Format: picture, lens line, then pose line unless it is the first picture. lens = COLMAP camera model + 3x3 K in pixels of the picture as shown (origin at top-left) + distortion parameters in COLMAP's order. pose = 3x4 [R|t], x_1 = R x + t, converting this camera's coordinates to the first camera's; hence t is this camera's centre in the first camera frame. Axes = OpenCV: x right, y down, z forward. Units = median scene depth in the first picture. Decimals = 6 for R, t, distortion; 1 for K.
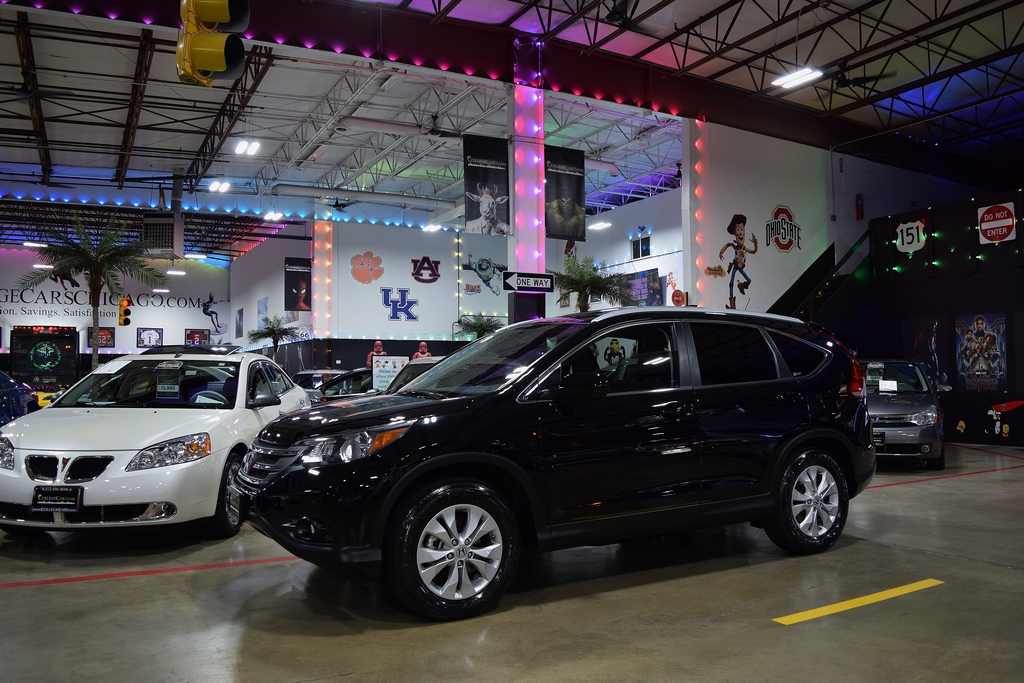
lens RADIAL K [[801.7, 0, 515.2], [0, 801.7, 340.8], [0, 0, 1]] dist [-0.098261, 0.024694]
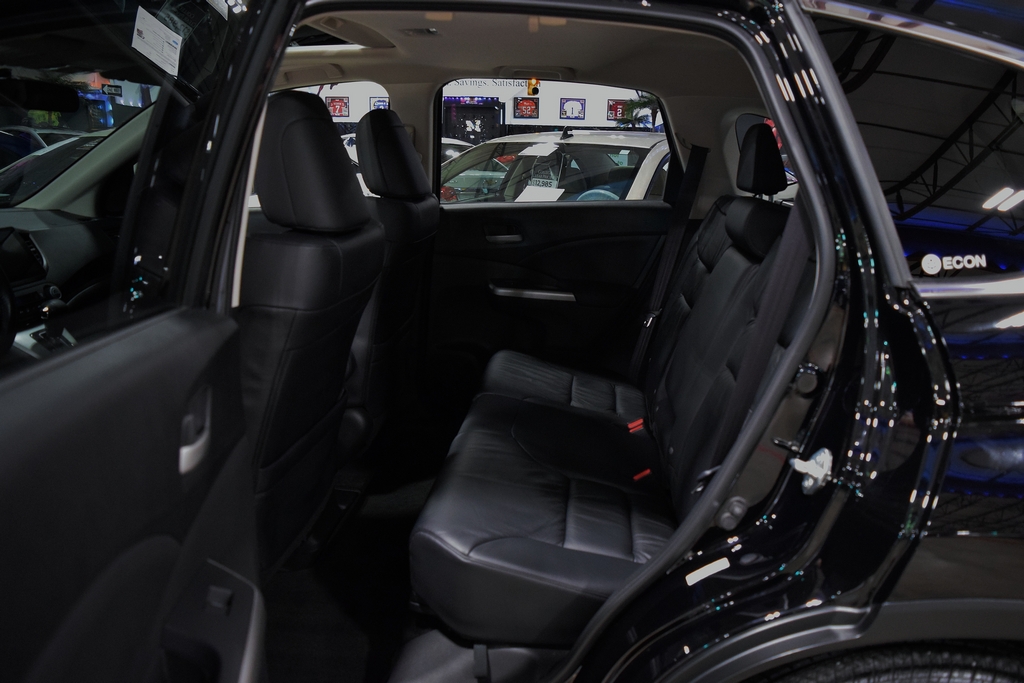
lens RADIAL K [[801.7, 0, 514.5], [0, 801.7, 340.9], [0, 0, 1]] dist [-0.098261, 0.024694]
pose [[0.823789, 0.159635, -0.543956, 0.152149], [-0.004288, 0.961261, 0.275607, 0.004421], [0.566880, -0.224710, 0.792561, 0.335878]]
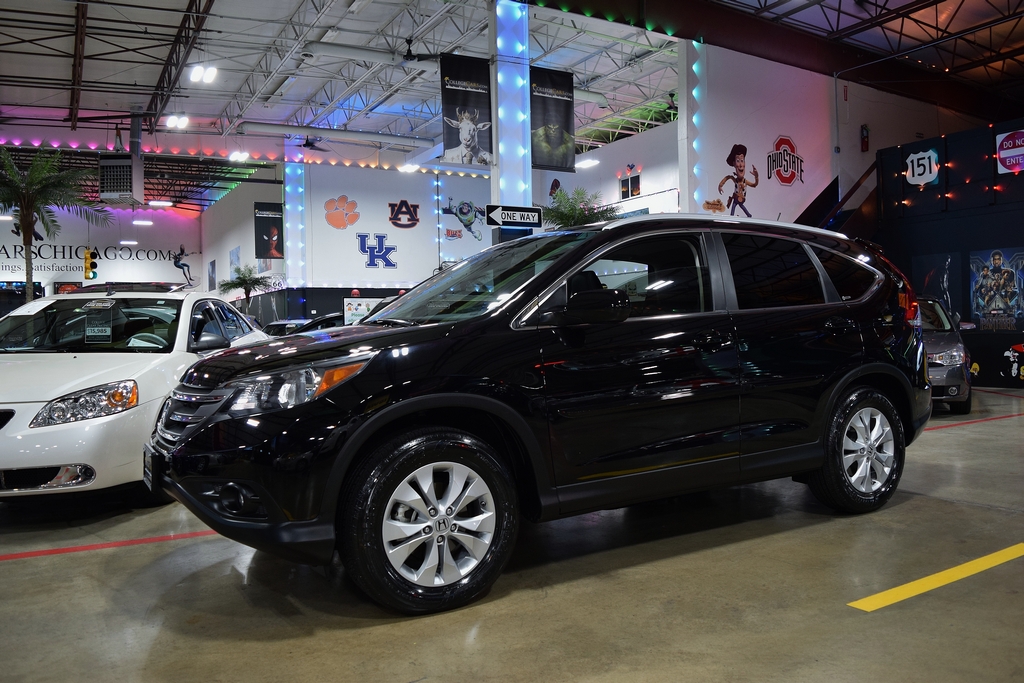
lens RADIAL K [[801.7, 0, 516.7], [0, 801.7, 341.1], [0, 0, 1]] dist [-0.098261, 0.024694]
pose [[0.999634, -0.013509, 0.023444, -0.003598], [0.012104, 0.998181, 0.059065, 0.014297], [-0.024199, -0.058760, 0.997979, 0.076447]]
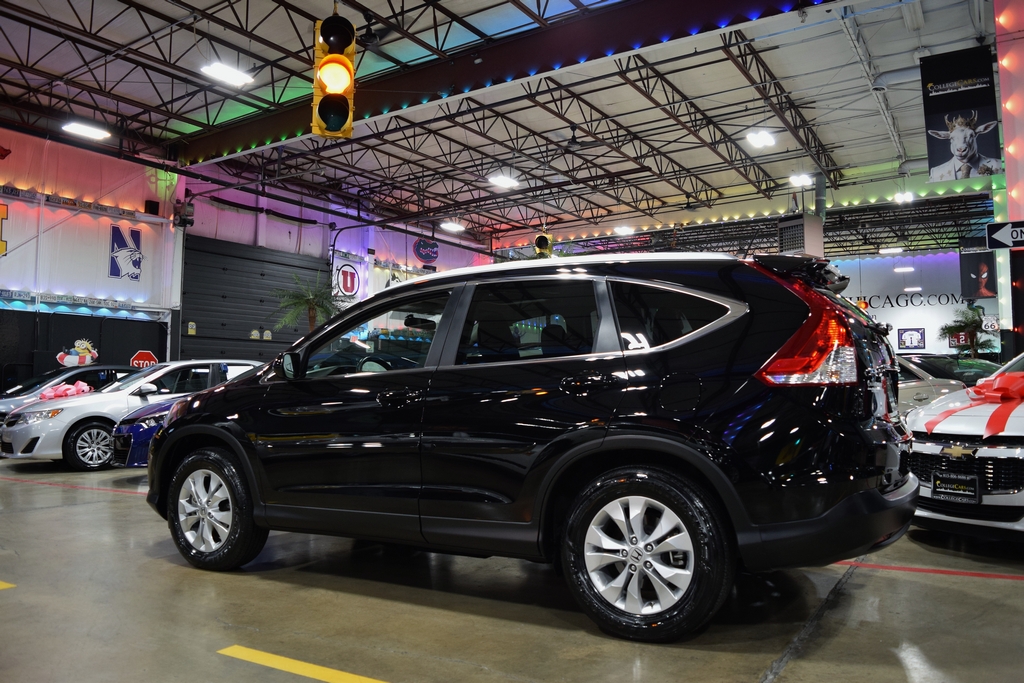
lens RADIAL K [[801.7, 0, 514.7], [0, 801.7, 341.7], [0, 0, 1]] dist [-0.098261, 0.024694]
pose [[0.500667, -0.047186, -0.864353, 0.354369], [0.042652, 0.998645, -0.029812, 0.022349], [0.864589, -0.021940, 0.502001, 0.251840]]
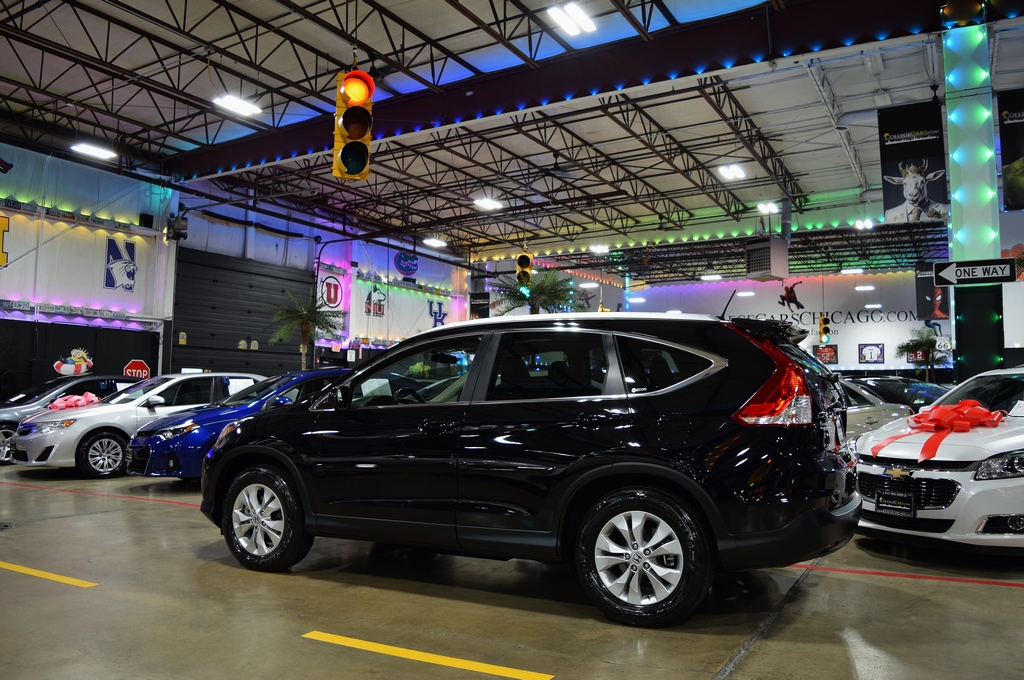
lens RADIAL K [[801.7, 0, 516.4], [0, 801.7, 340.7], [0, 0, 1]] dist [-0.098261, 0.024694]
pose [[0.537936, -0.046342, -0.841711, 0.396373], [0.029650, 0.998910, -0.036048, 0.007894], [0.842464, -0.005565, 0.538723, 0.200670]]
